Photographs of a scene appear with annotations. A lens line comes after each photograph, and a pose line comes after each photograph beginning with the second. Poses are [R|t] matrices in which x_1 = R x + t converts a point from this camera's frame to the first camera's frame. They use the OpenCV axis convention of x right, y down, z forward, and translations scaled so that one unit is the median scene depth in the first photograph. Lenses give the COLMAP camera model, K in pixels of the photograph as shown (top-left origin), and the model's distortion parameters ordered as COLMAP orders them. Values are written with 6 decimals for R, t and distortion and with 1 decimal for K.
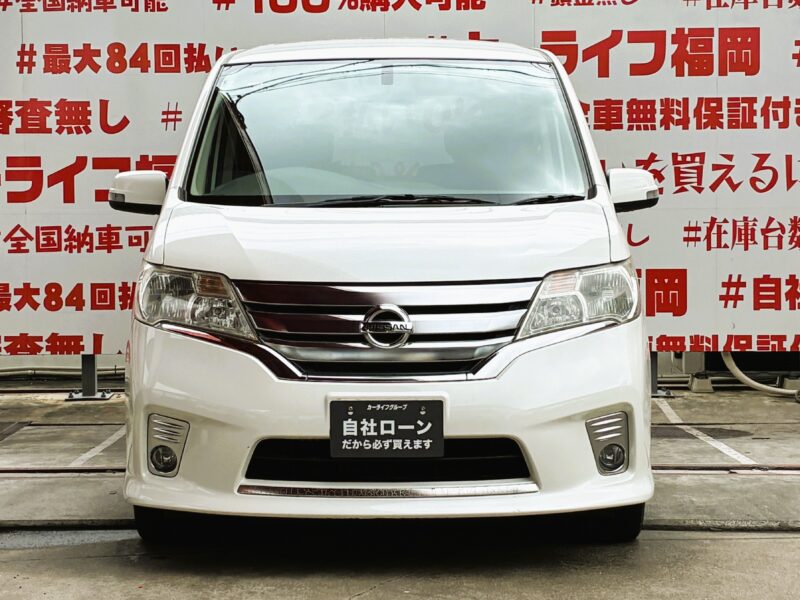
lens RADIAL K [[1826.0, 0, 400.0], [0, 1826.0, 269.2], [0, 0, 1]] dist [0.235141, -0.897859]
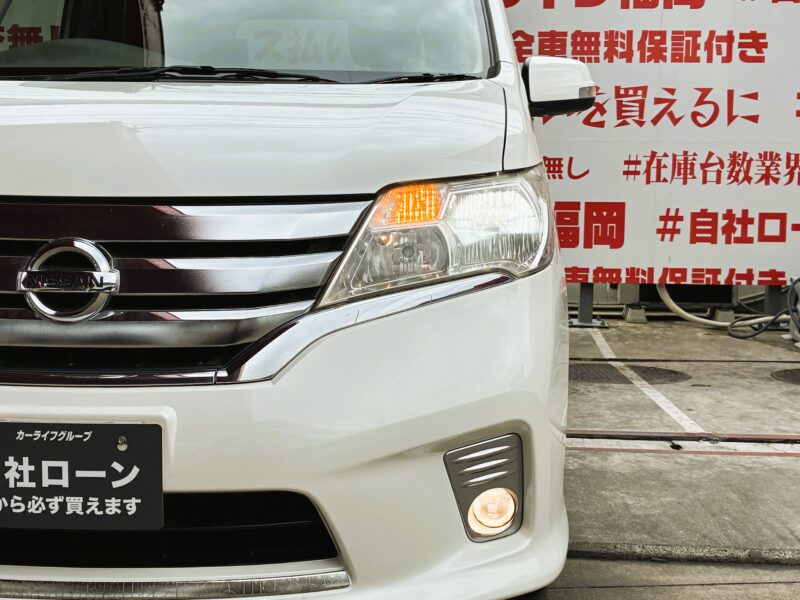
lens RADIAL K [[1156.2, 0, 400.0], [0, 1156.2, 300.0], [0, 0, 1]] dist [0.182312, -0.792712]
pose [[0.999338, 0.019081, -0.030962, 0.052887], [-0.016560, 0.996680, 0.079719, 0.004535], [0.032380, -0.079153, 0.996336, 0.352053]]
